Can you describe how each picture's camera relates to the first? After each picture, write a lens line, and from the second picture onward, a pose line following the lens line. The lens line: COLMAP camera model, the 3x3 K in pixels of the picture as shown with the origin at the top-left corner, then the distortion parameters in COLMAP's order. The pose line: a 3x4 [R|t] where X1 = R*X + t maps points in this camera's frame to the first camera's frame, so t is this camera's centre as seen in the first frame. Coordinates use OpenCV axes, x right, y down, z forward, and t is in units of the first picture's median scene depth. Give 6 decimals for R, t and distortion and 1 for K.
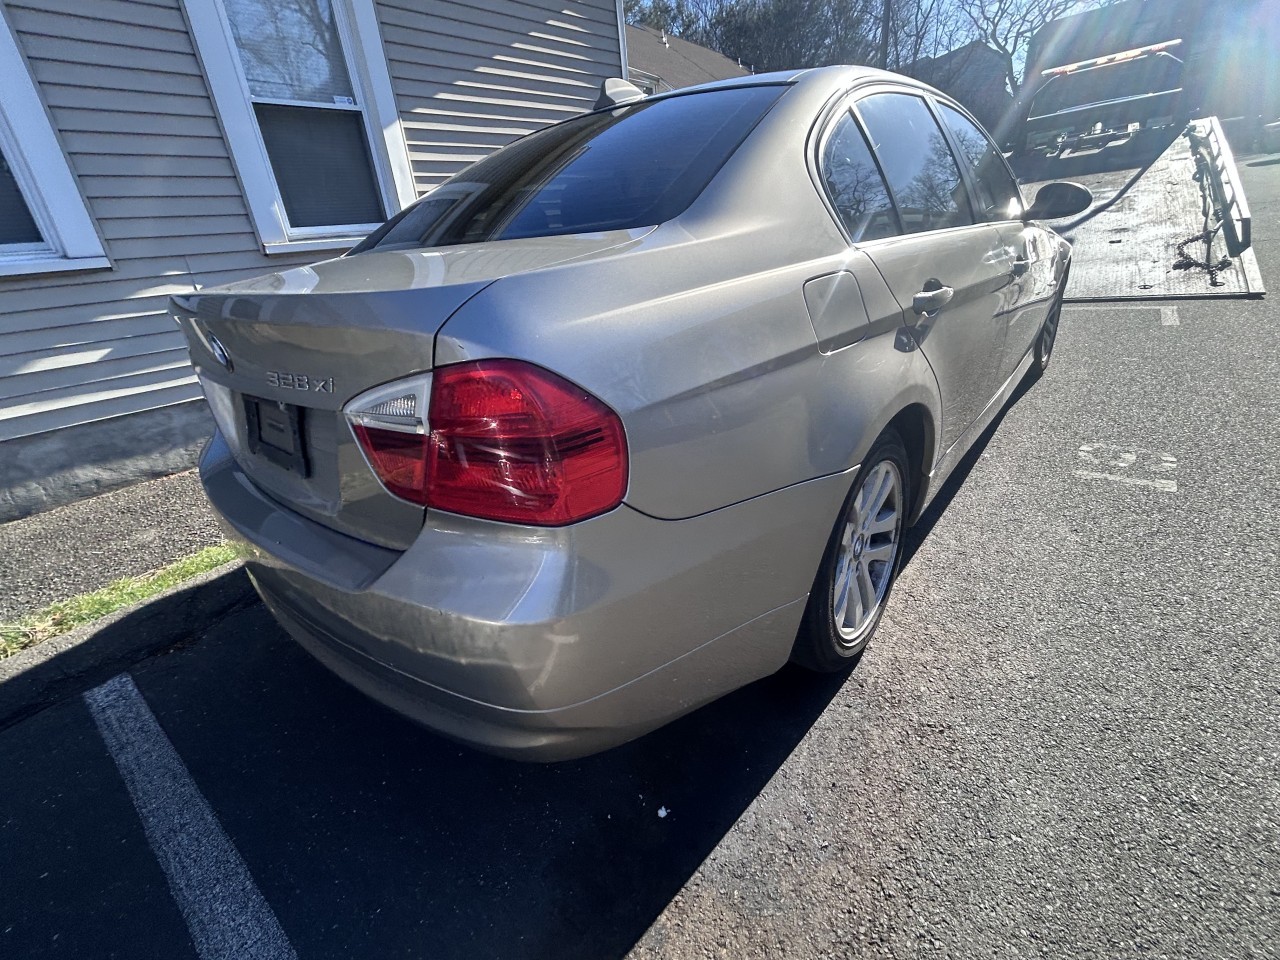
lens RADIAL K [[566.6, 0, 637.3], [0, 566.6, 475.6], [0, 0, 1]] dist [0.004029, -0.000291]
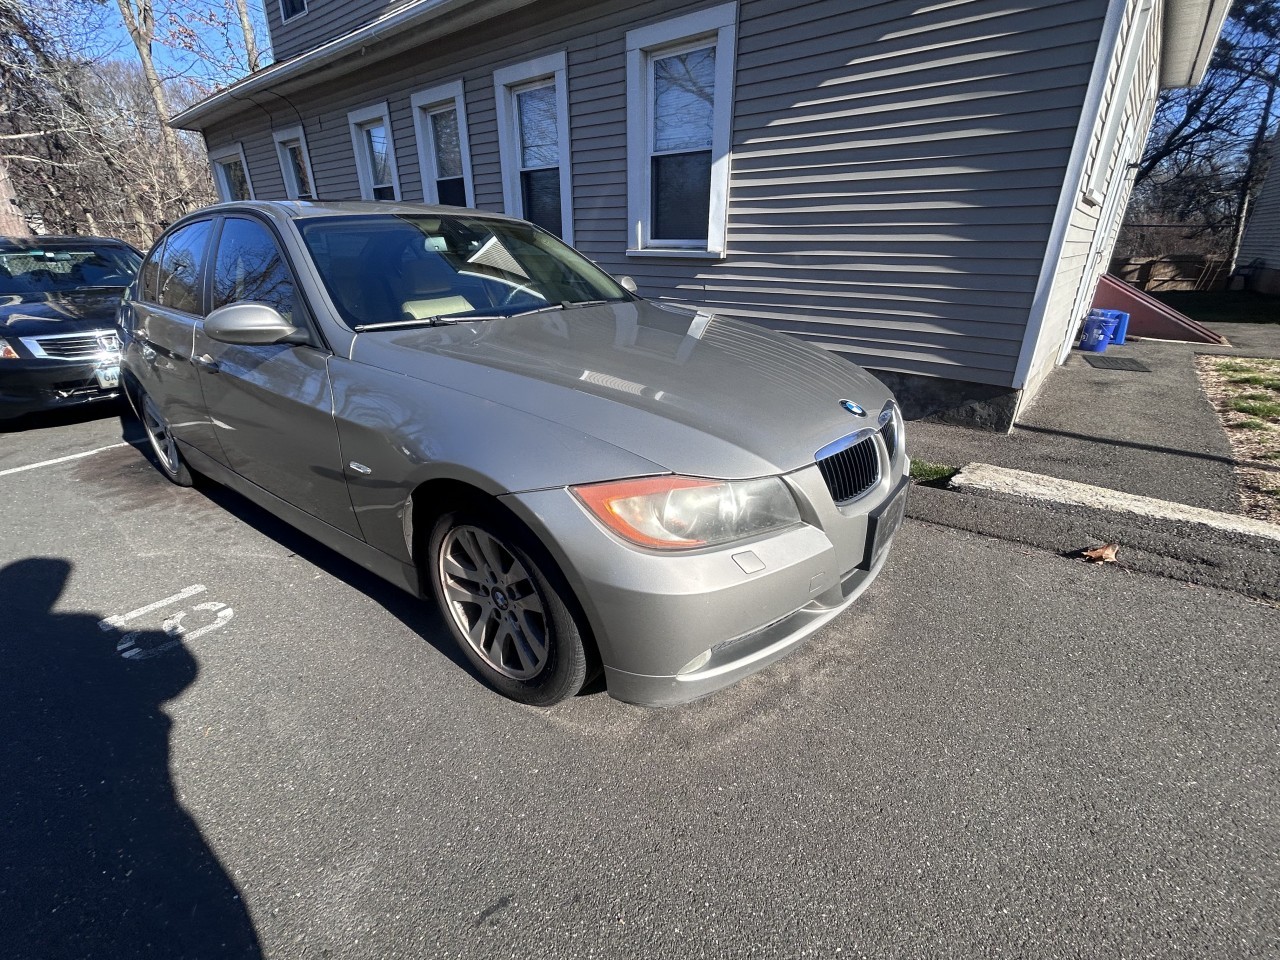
lens RADIAL K [[566.6, 0, 637.6], [0, 566.6, 482.6], [0, 0, 1]] dist [0.004029, -0.000291]
pose [[0.015374, 0.470271, -0.882388, 0.976502], [-0.405023, 0.809779, 0.424517, -0.536048], [0.914177, 0.350861, 0.202920, 0.892655]]
